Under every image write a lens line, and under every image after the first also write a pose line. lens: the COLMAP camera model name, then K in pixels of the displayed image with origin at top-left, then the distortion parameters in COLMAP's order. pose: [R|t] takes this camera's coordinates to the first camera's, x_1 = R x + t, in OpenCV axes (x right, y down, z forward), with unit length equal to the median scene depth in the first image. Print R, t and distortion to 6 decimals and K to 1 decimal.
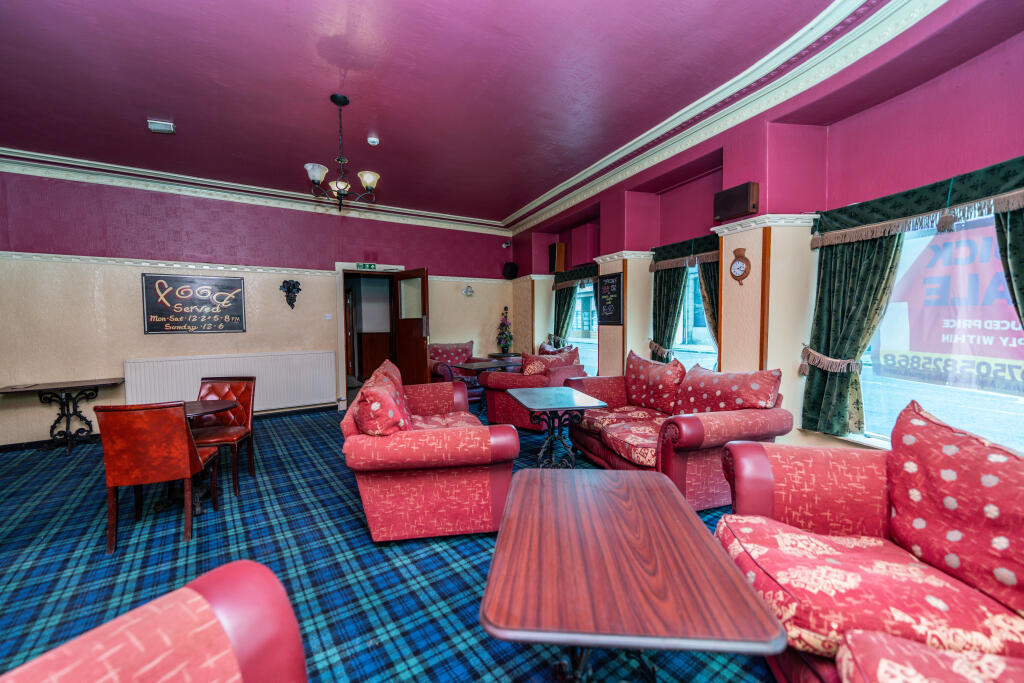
lens RADIAL K [[419.6, 0, 507.9], [0, 419.6, 344.1], [0, 0, 1]] dist [0.000618, 0.000460]
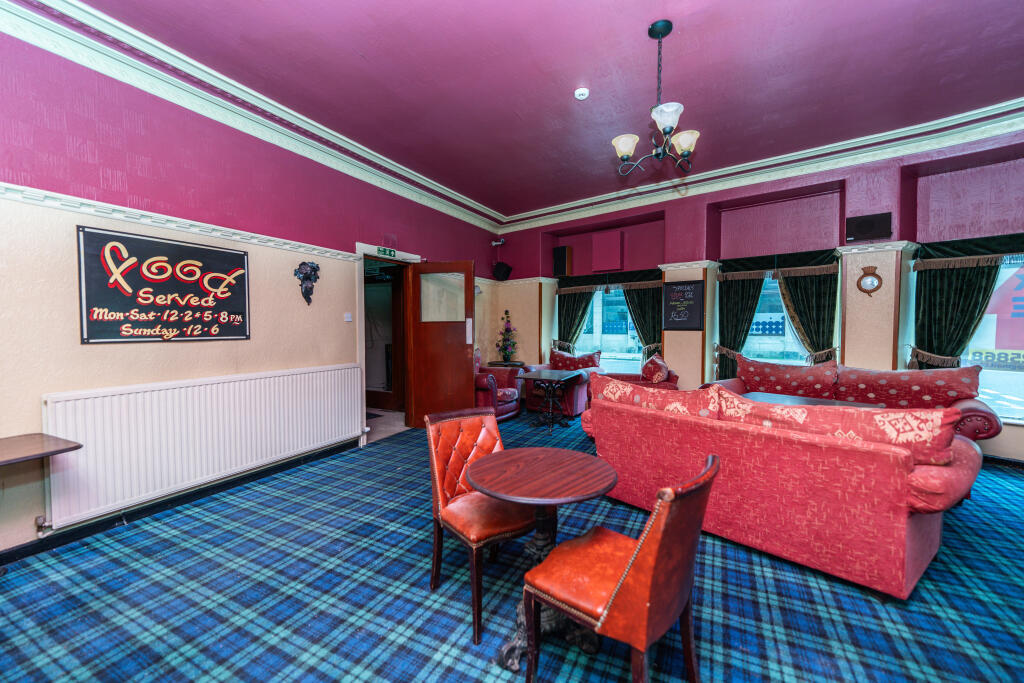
lens RADIAL K [[419.6, 0, 507.4], [0, 419.6, 344.5], [0, 0, 1]] dist [0.000618, 0.000460]
pose [[0.884957, -0.010937, 0.465544, -0.601245], [0.018344, 0.999767, -0.011382, -0.007051], [-0.465311, 0.018613, 0.884952, 0.279627]]
